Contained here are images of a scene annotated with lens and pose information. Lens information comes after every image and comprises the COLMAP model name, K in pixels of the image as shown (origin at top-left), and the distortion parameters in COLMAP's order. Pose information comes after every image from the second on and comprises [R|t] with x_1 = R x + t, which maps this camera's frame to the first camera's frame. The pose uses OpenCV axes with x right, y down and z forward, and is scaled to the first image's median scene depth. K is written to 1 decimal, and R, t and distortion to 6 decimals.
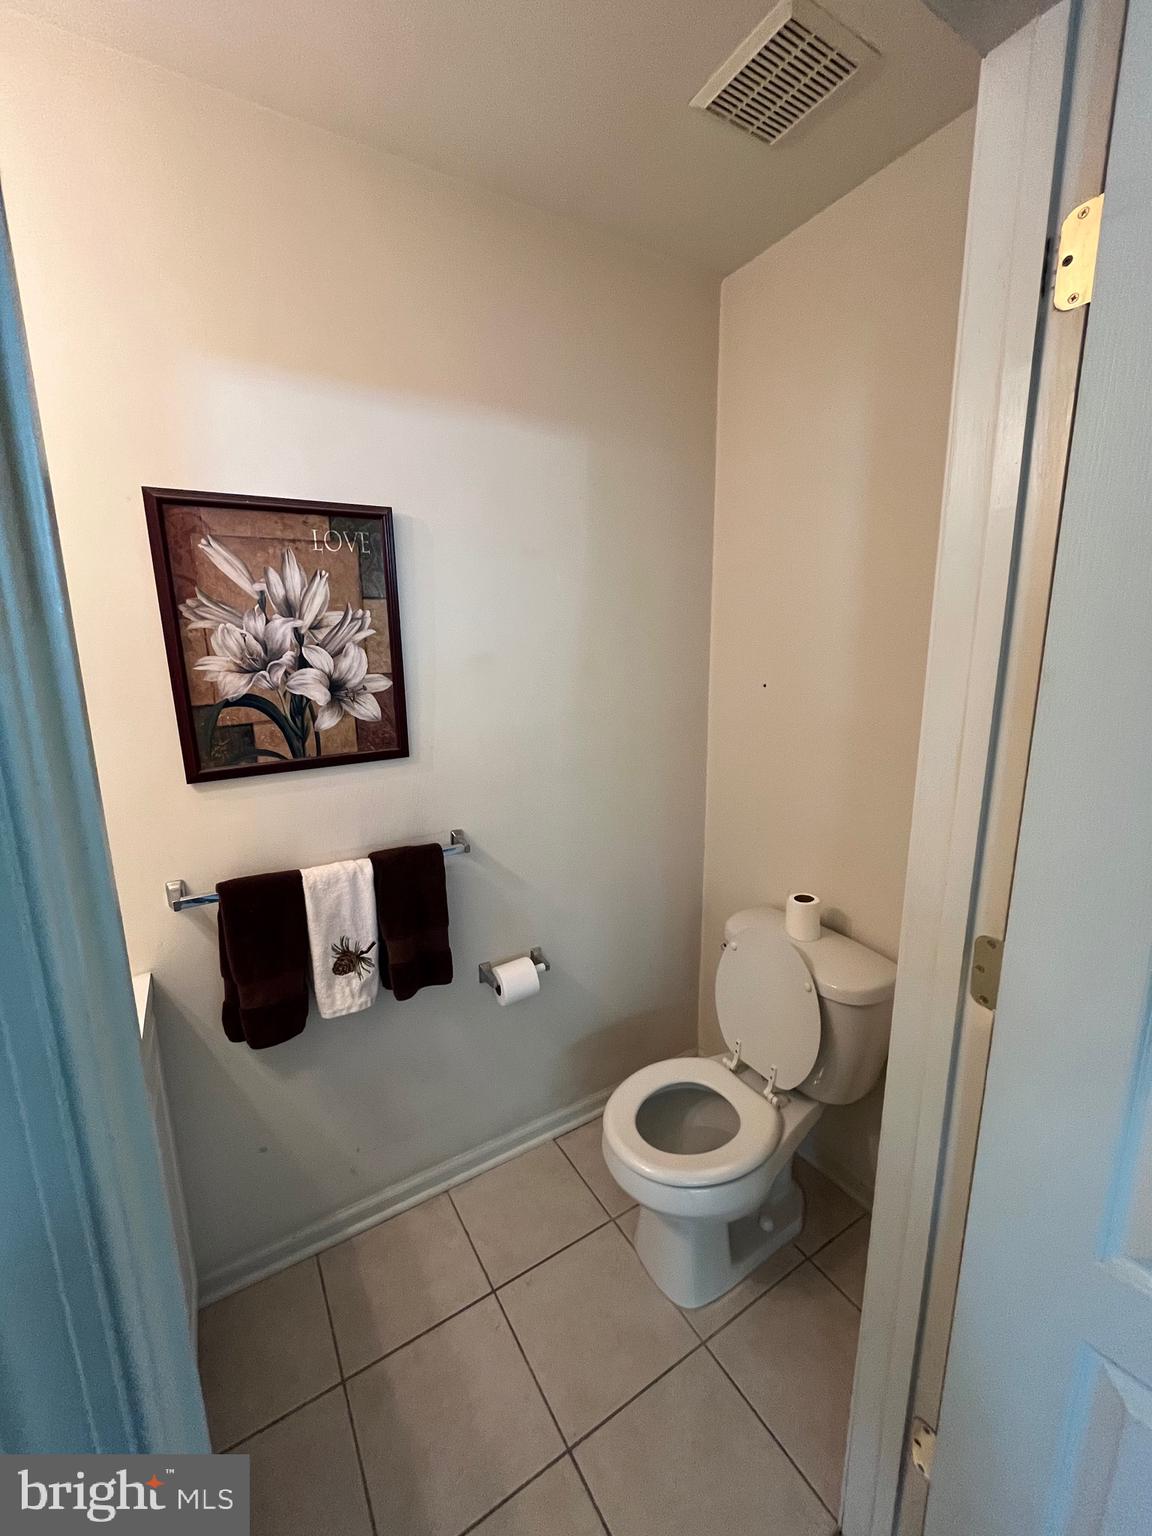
lens RADIAL K [[616.4, 0, 575.4], [0, 616.4, 766.6], [0, 0, 1]] dist [-0.005198, 0.000153]
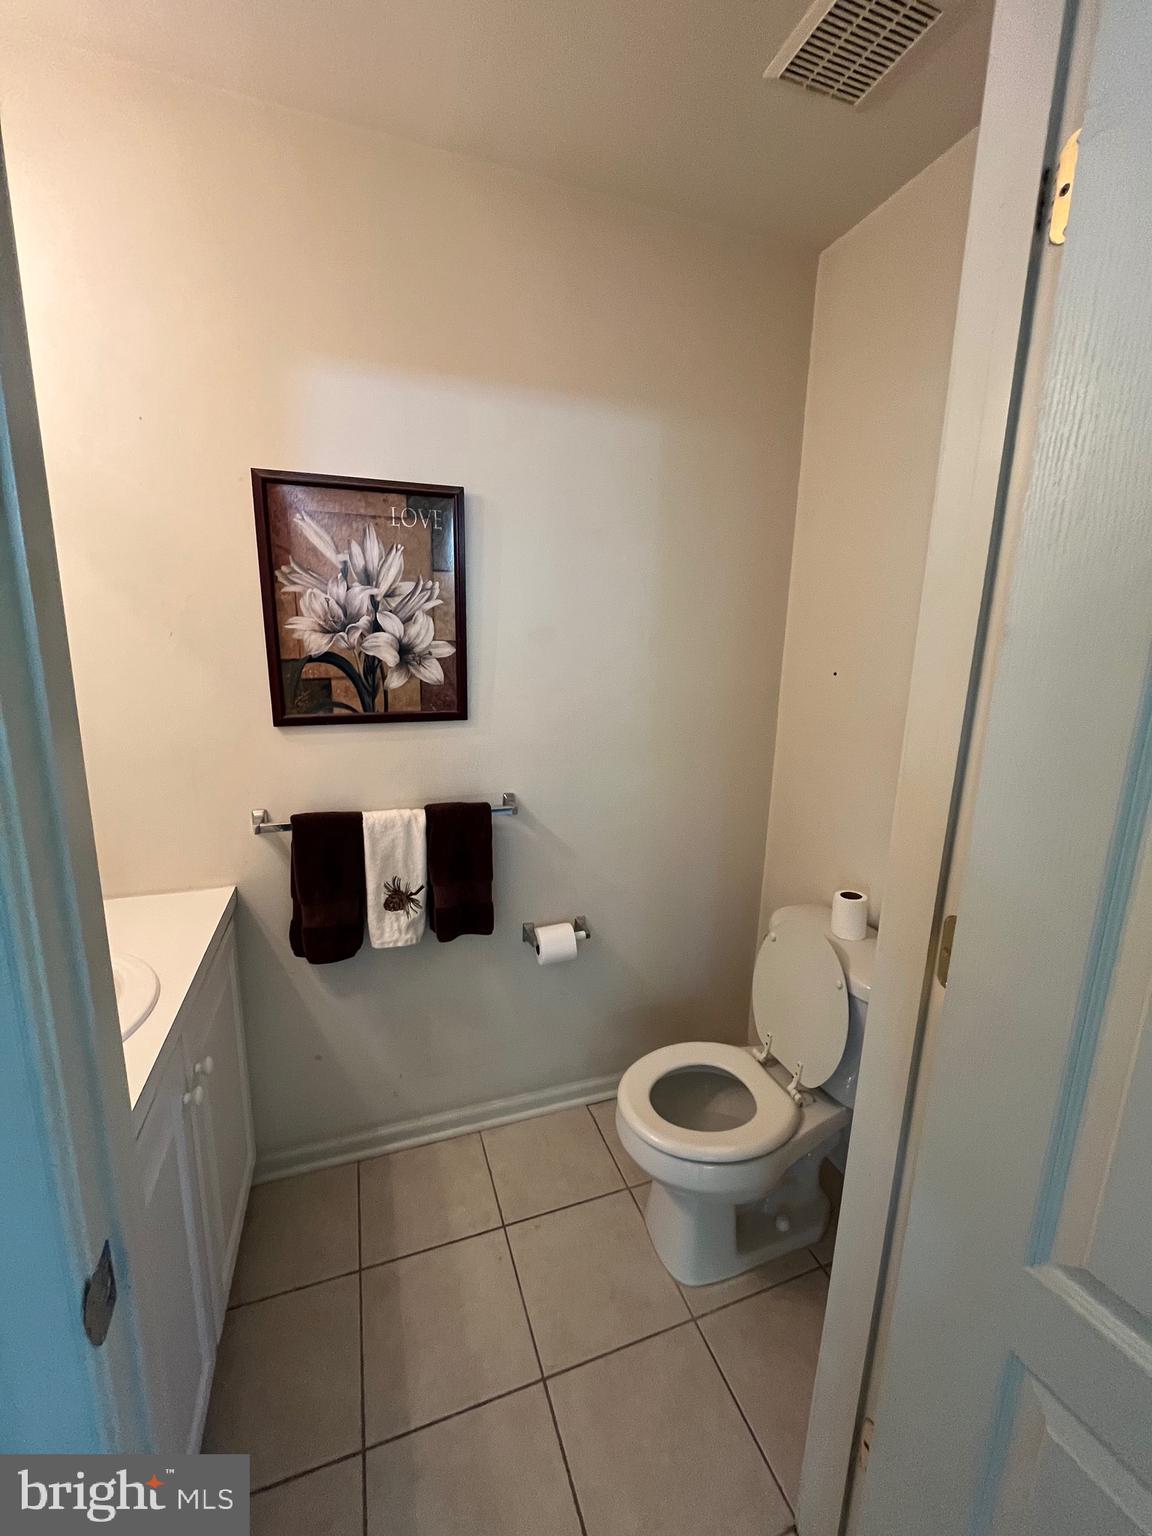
lens RADIAL K [[616.4, 0, 575.0], [0, 616.4, 767.4], [0, 0, 1]] dist [-0.005198, 0.000153]
pose [[0.977943, 0.078035, -0.193748, 0.137348], [-0.077354, 0.996942, 0.011088, 0.042778], [0.194020, 0.004144, 0.980989, -0.024533]]
